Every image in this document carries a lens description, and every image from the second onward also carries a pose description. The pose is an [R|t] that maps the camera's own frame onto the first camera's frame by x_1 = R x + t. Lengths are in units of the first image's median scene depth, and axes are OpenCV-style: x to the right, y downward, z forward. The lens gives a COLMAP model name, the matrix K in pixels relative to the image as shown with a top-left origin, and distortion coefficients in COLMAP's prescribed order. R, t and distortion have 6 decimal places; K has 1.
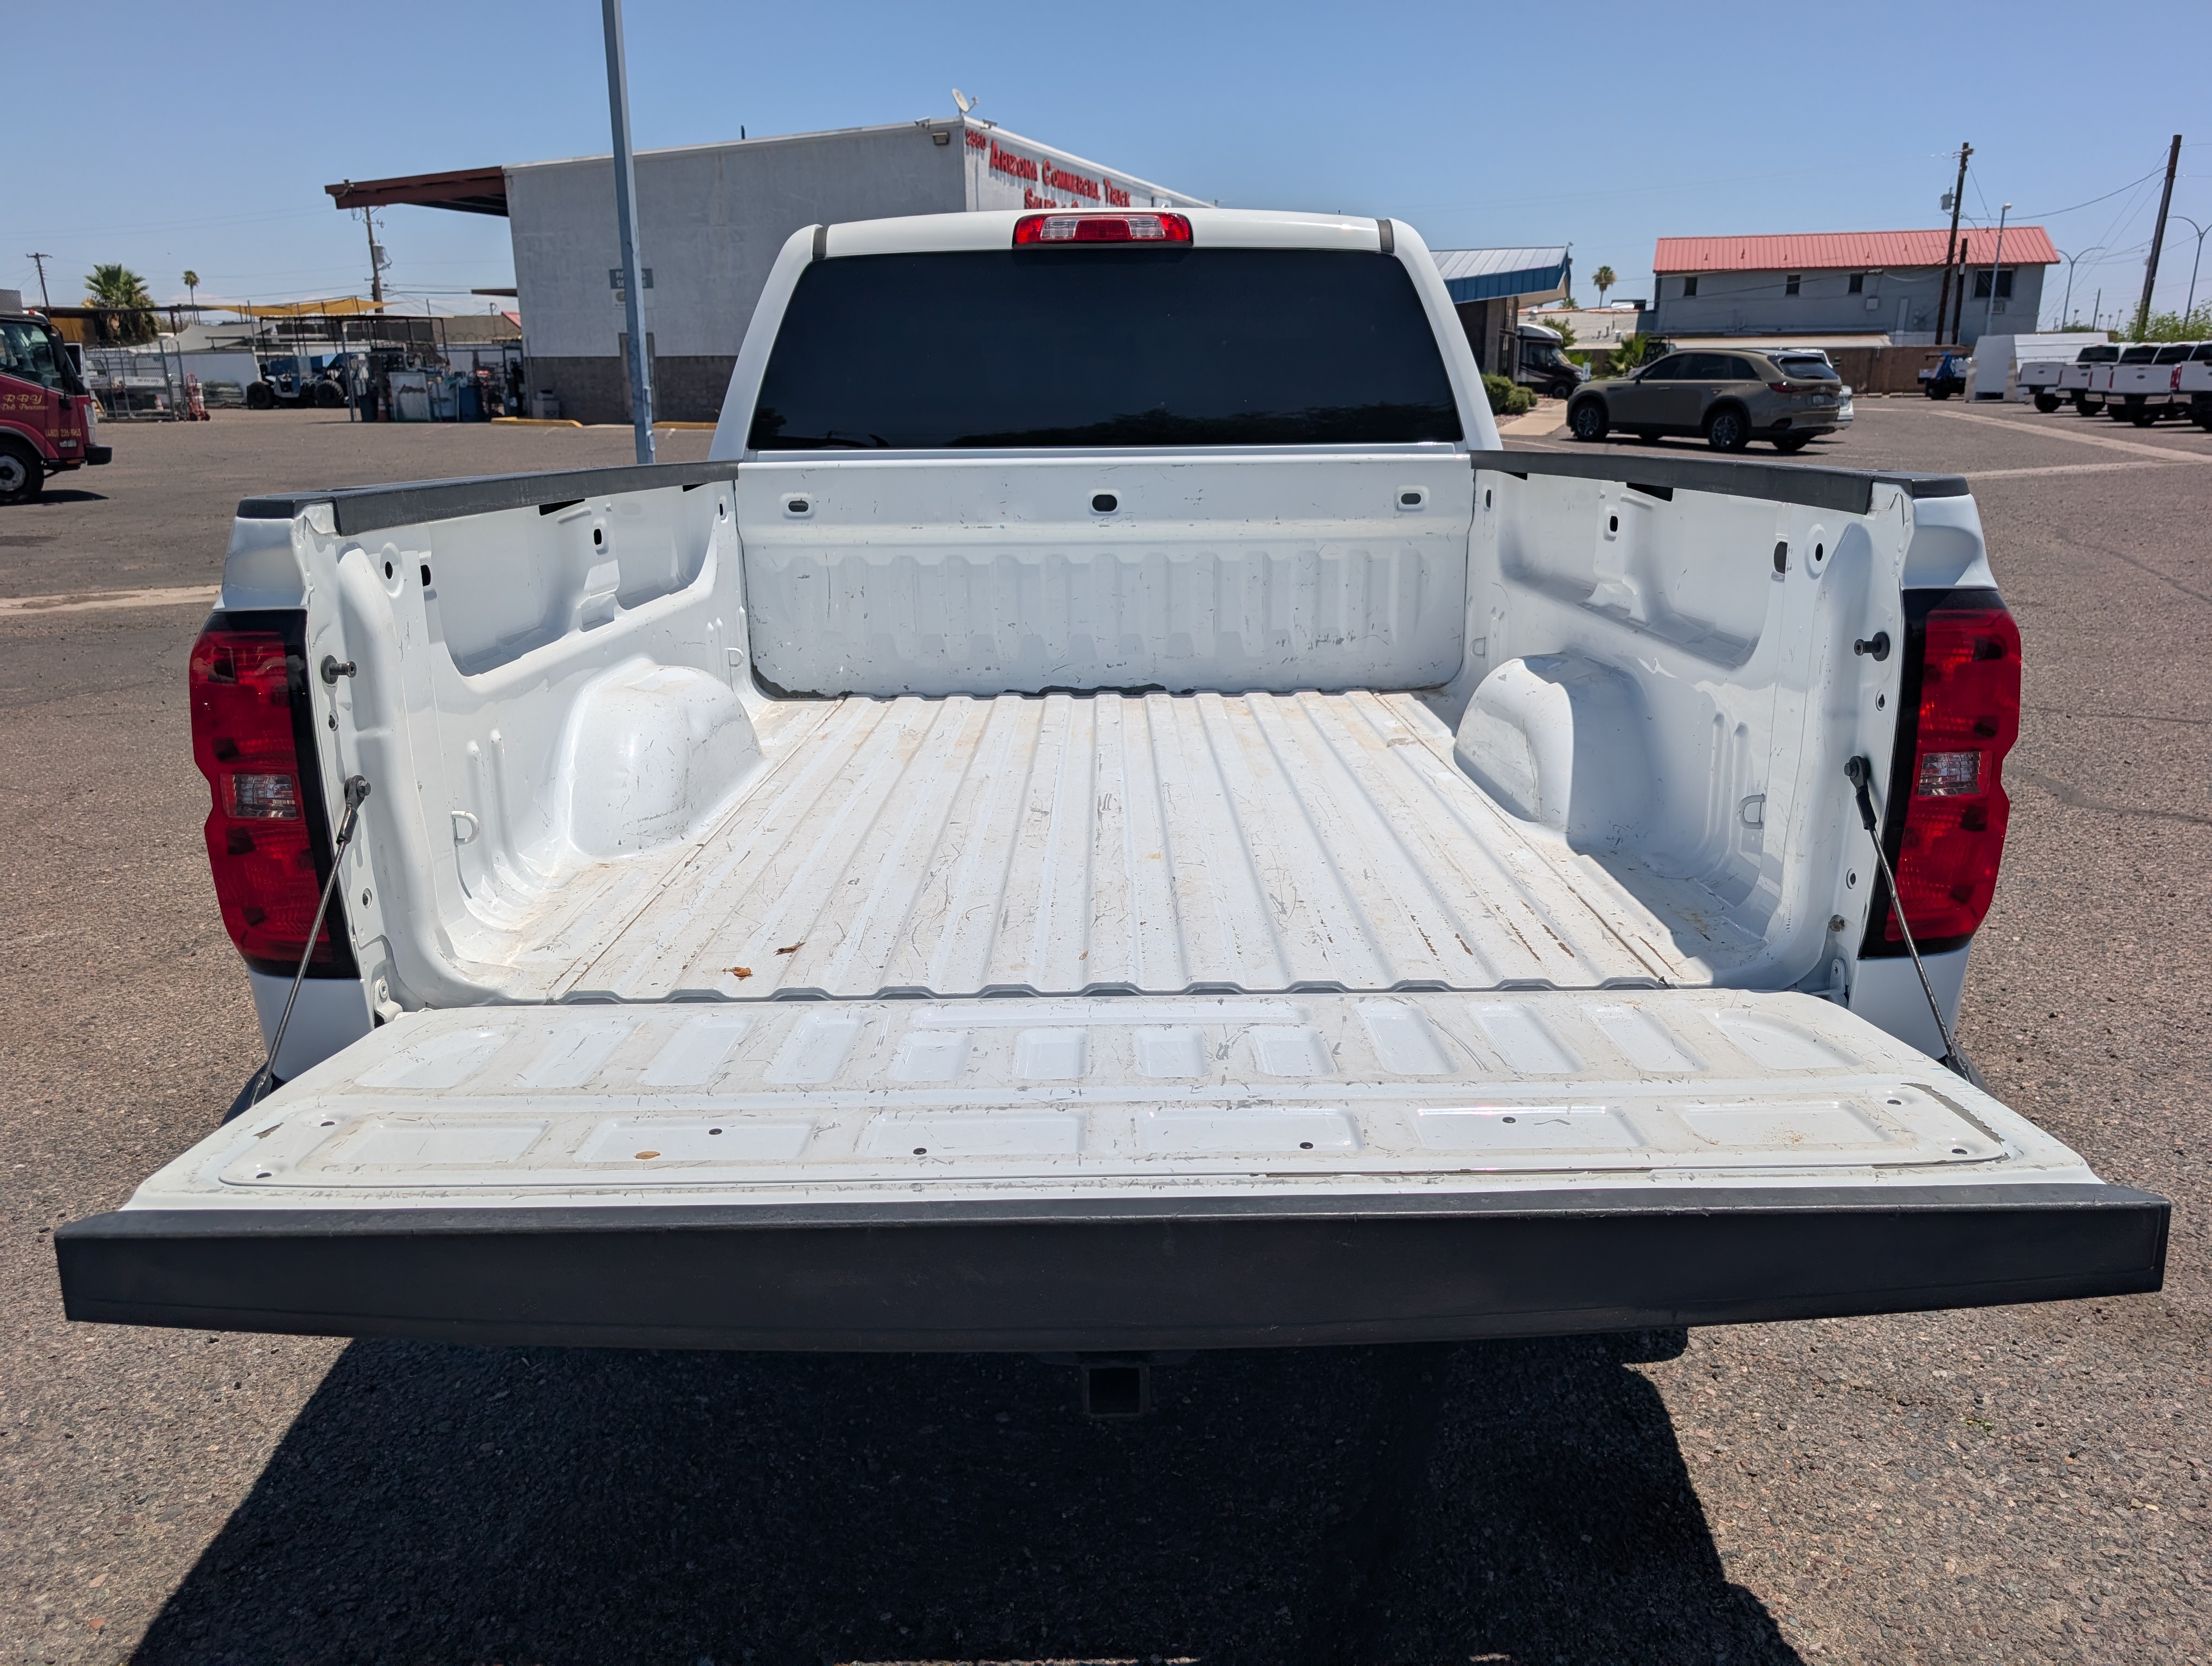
lens RADIAL K [[1626.4, 0, 1103.1], [0, 1626.4, 840.9], [0, 0, 1]] dist [0.023498, -0.022437]
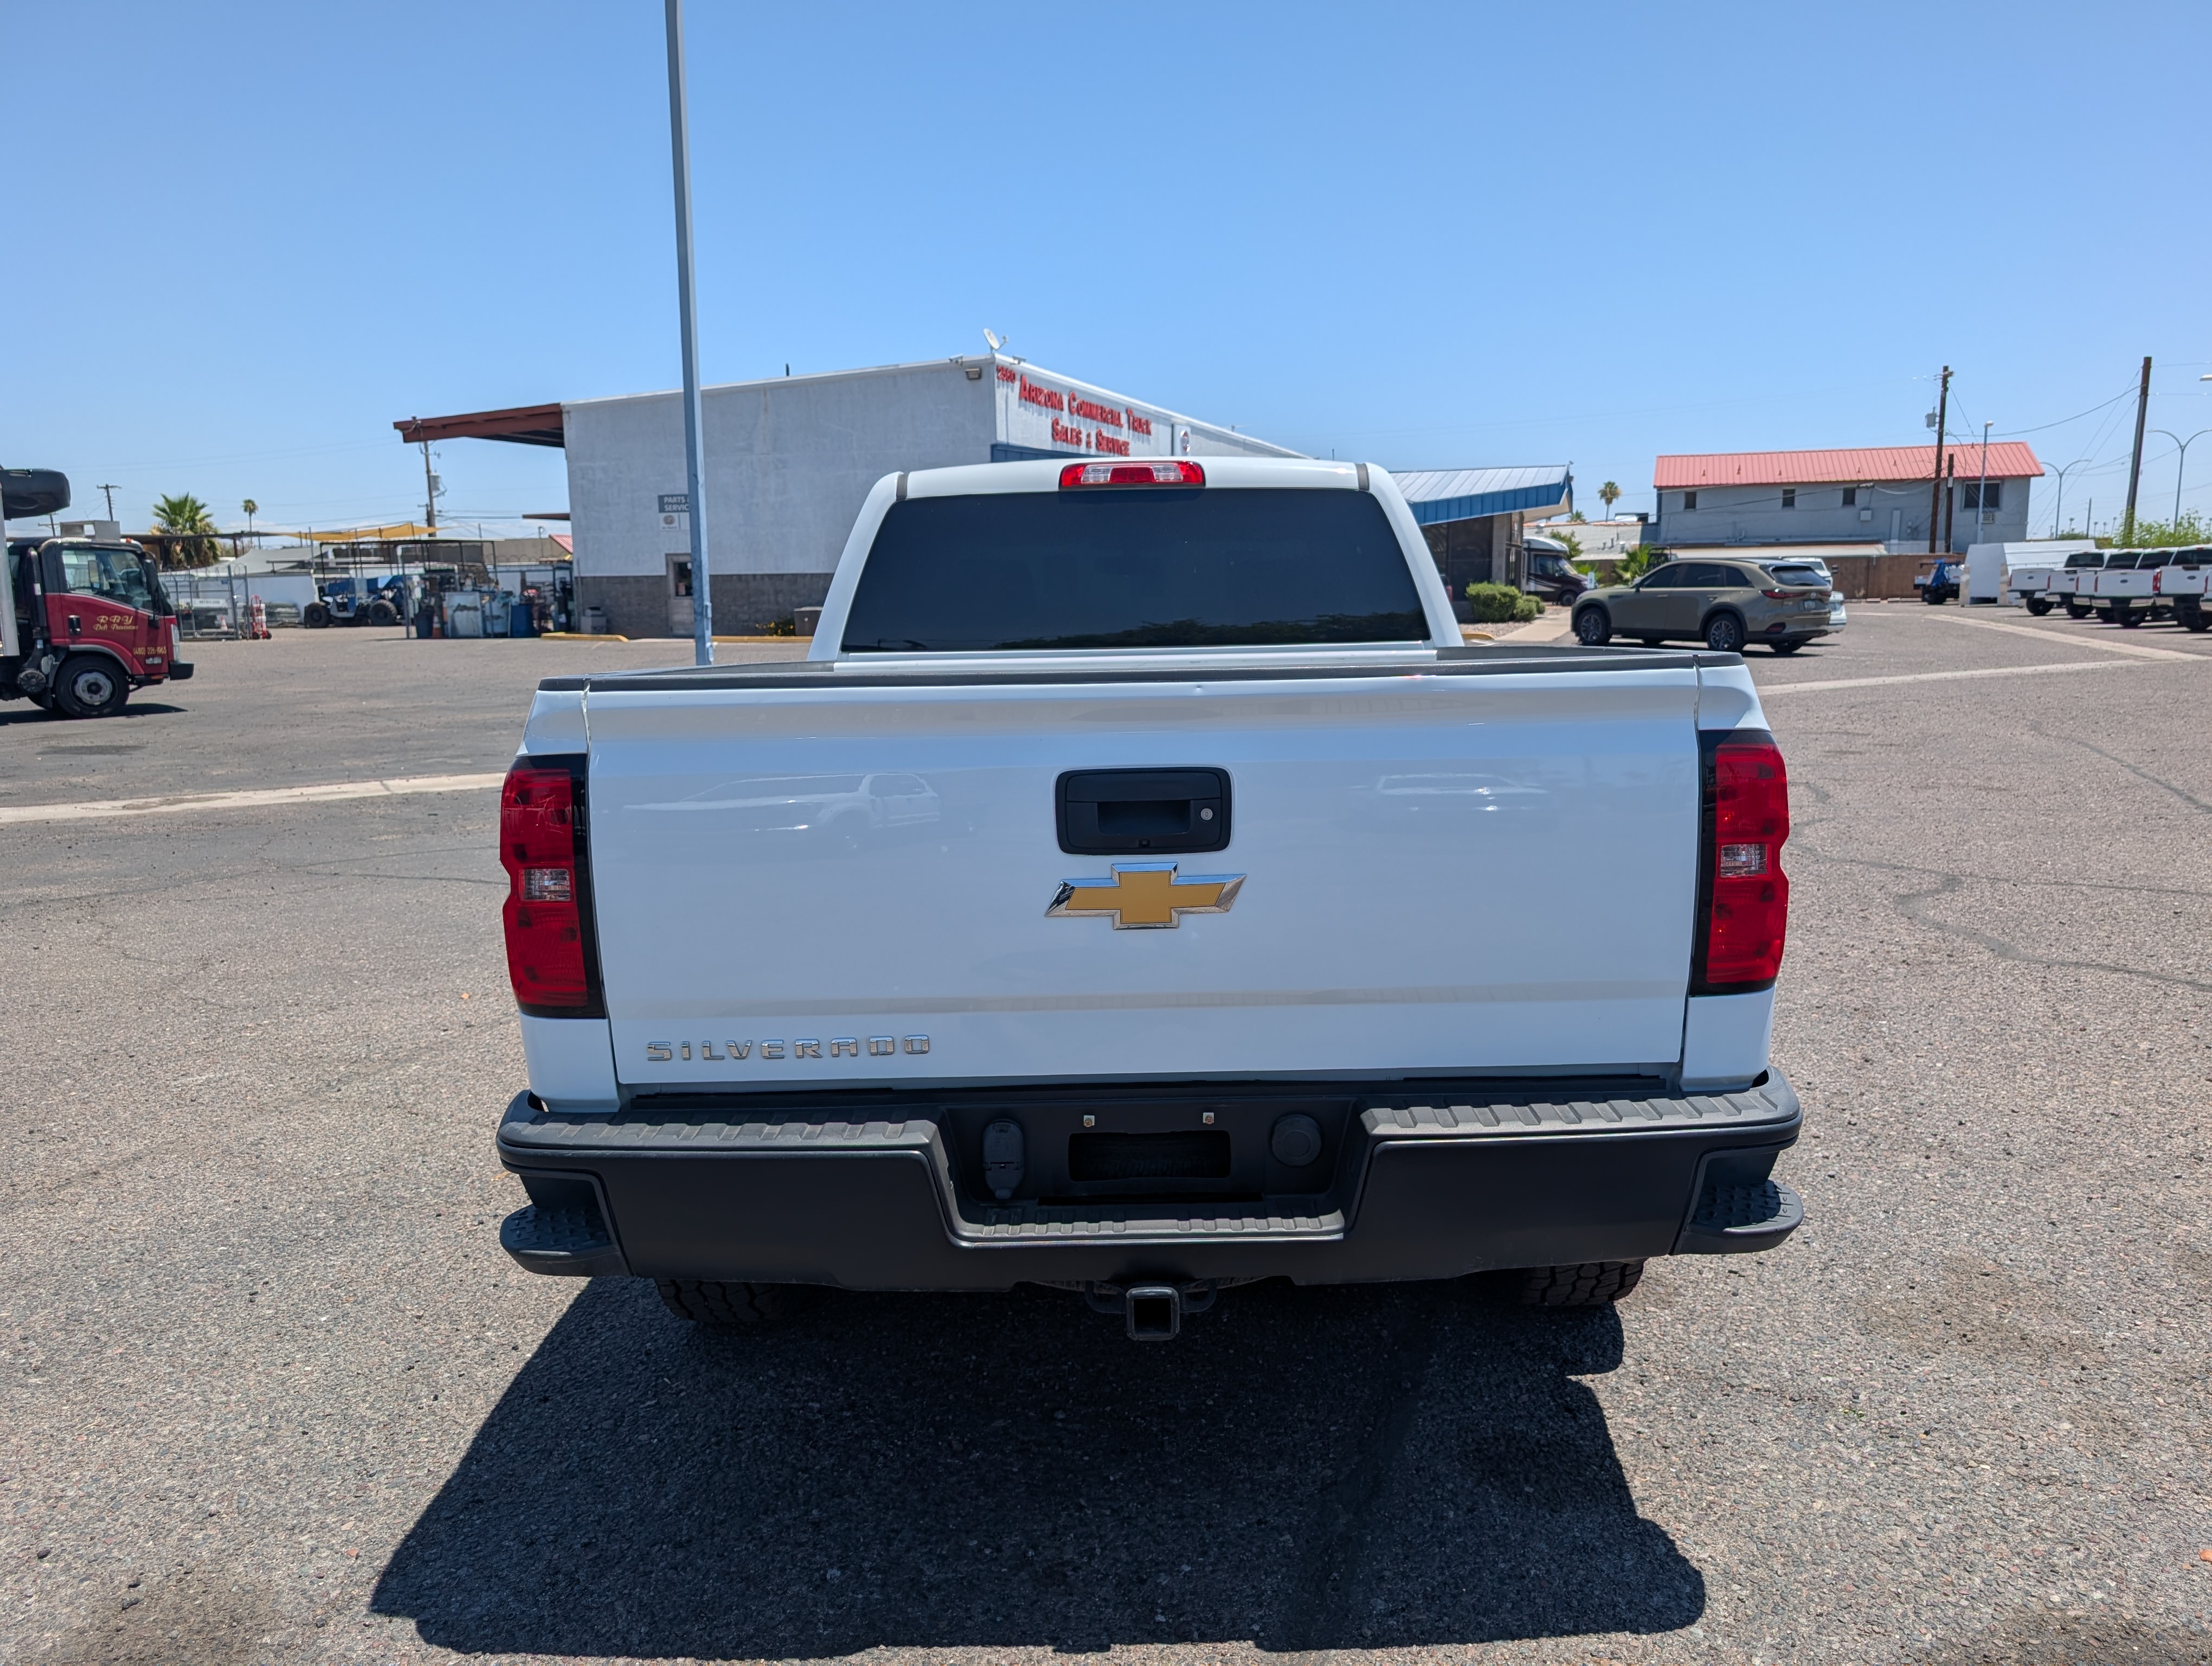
lens RADIAL K [[1626.4, 0, 1103.1], [0, 1626.4, 840.9], [0, 0, 1]] dist [0.023498, -0.022437]
pose [[0.999860, -0.006753, -0.015292, -0.000779], [0.004804, 0.992265, -0.124047, 0.008188], [0.016011, 0.123956, 0.992159, -0.029180]]
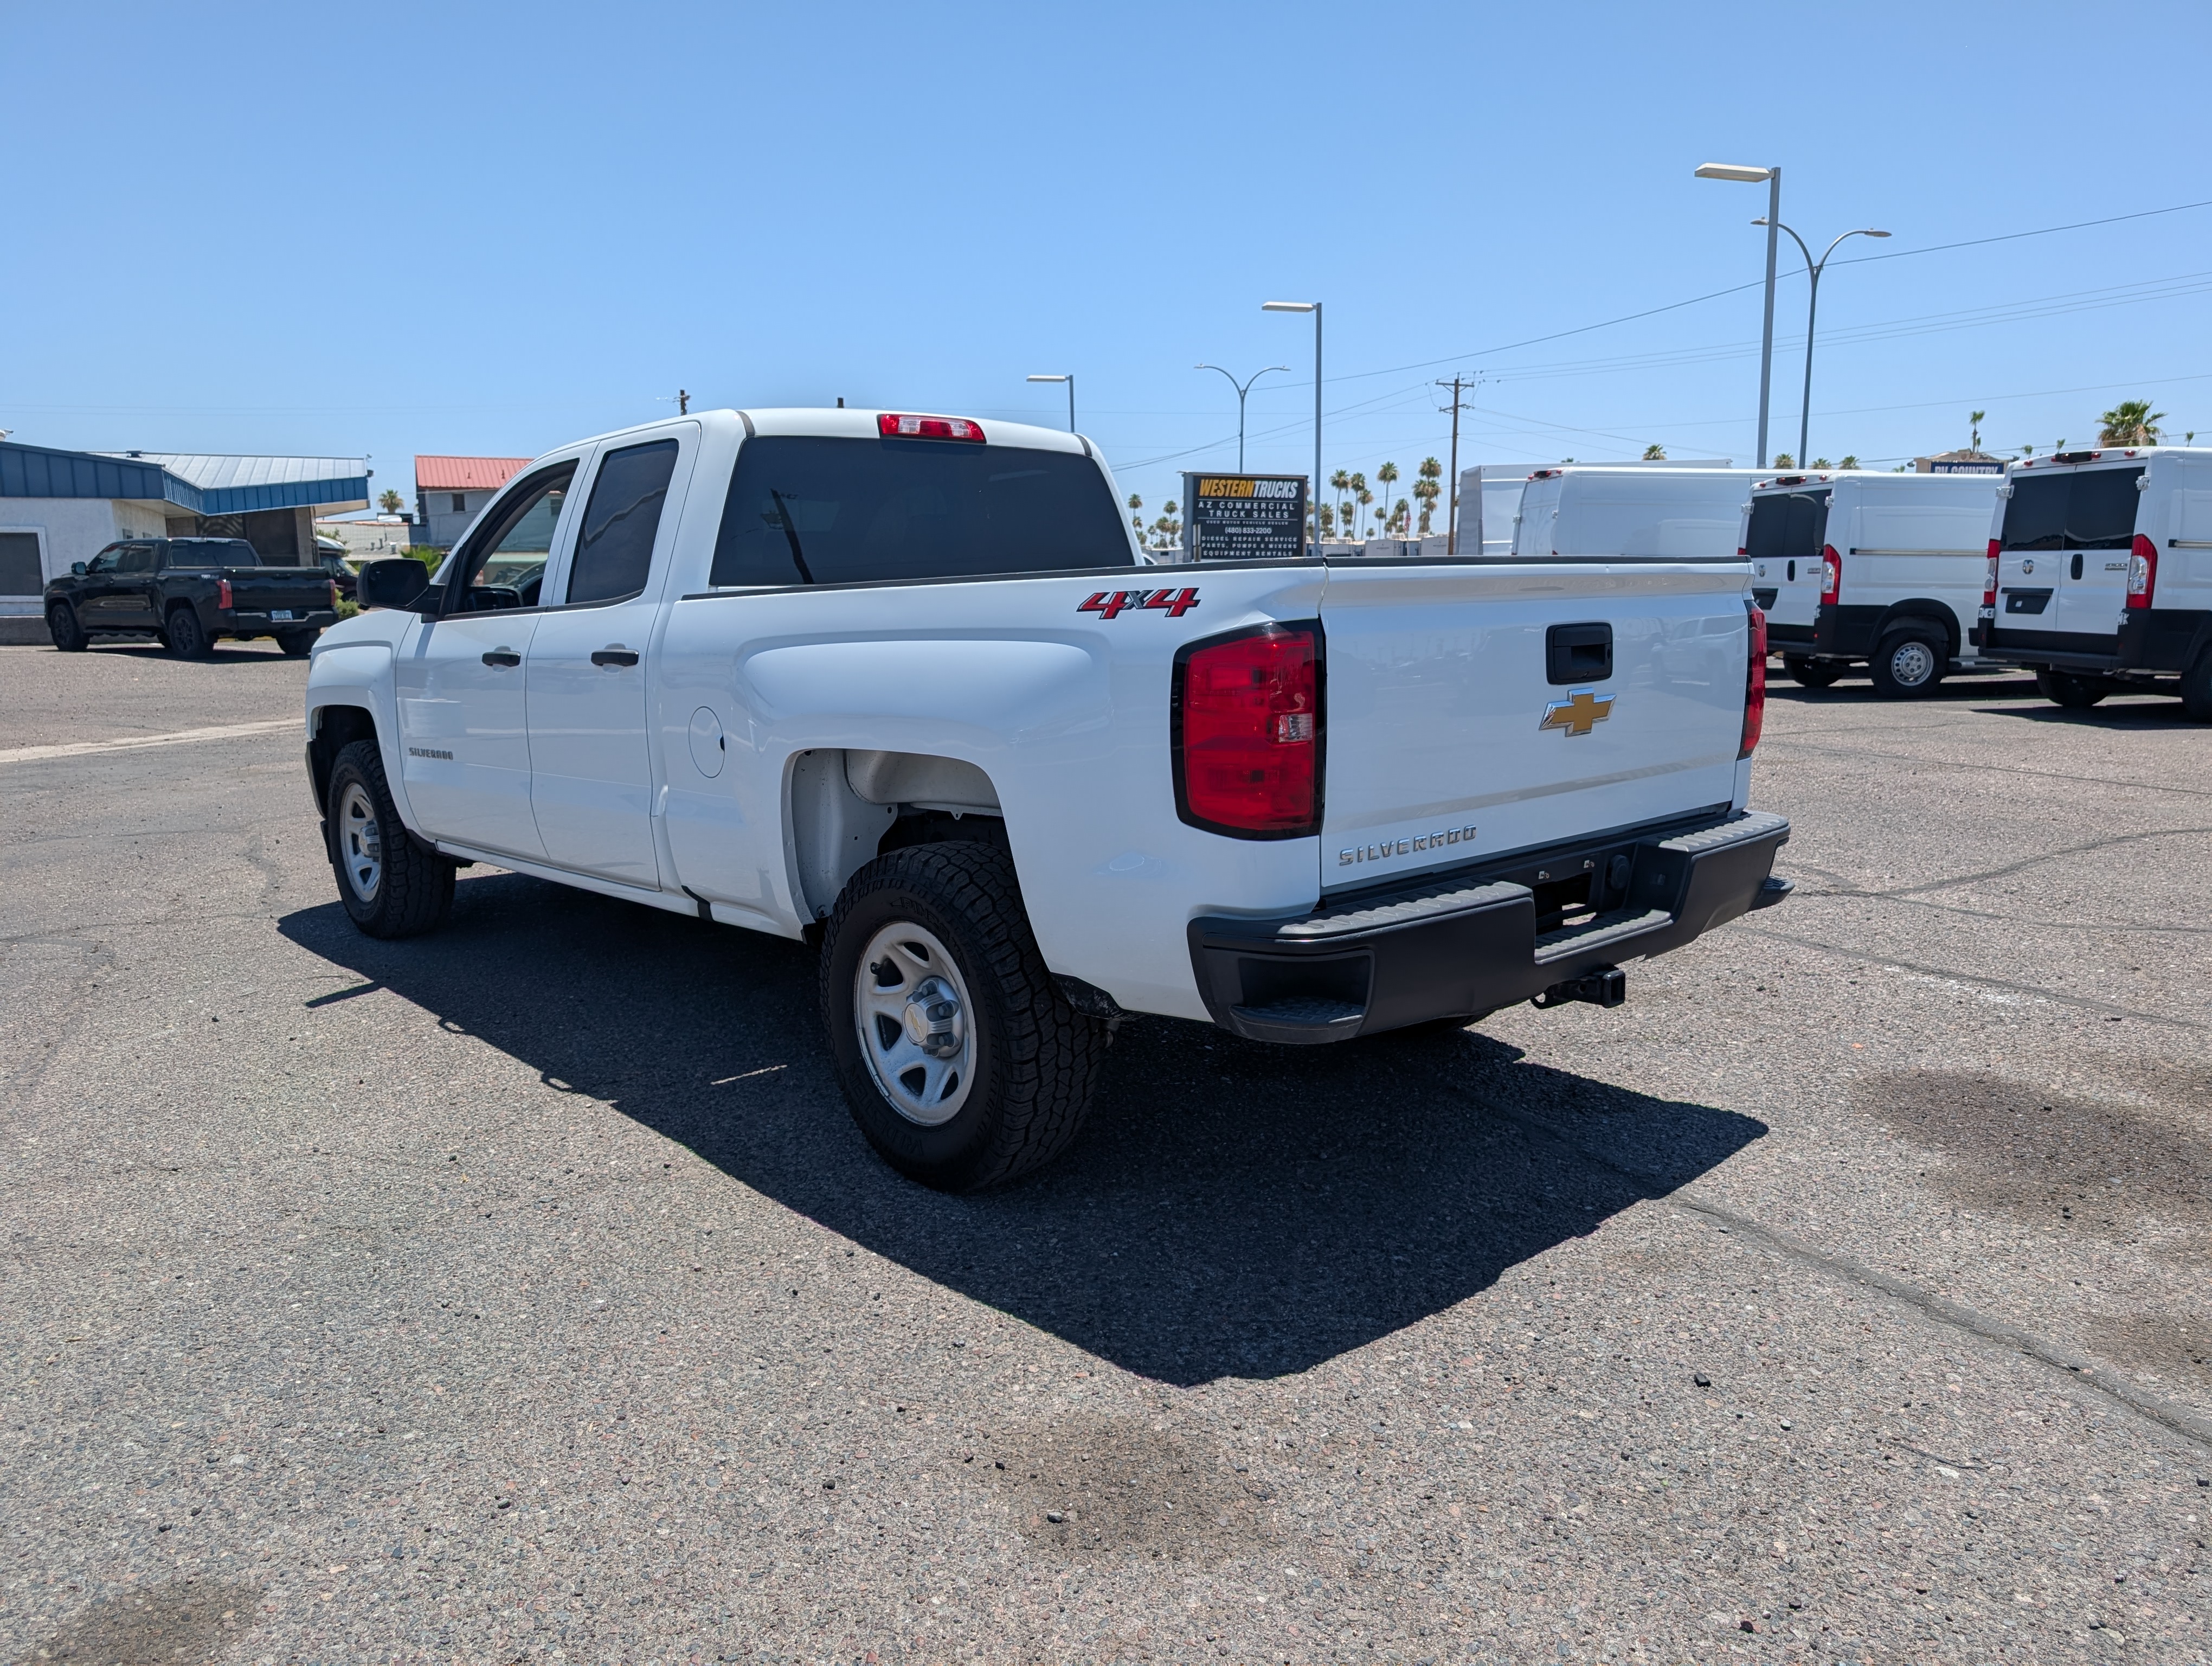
lens RADIAL K [[1626.4, 0, 1103.1], [0, 1626.4, 840.9], [0, 0, 1]] dist [0.023498, -0.022437]
pose [[0.740148, -0.104526, 0.664270, -0.130253], [0.186928, 0.980892, -0.053932, 0.010533], [-0.645940, 0.164089, 0.745544, -0.009591]]
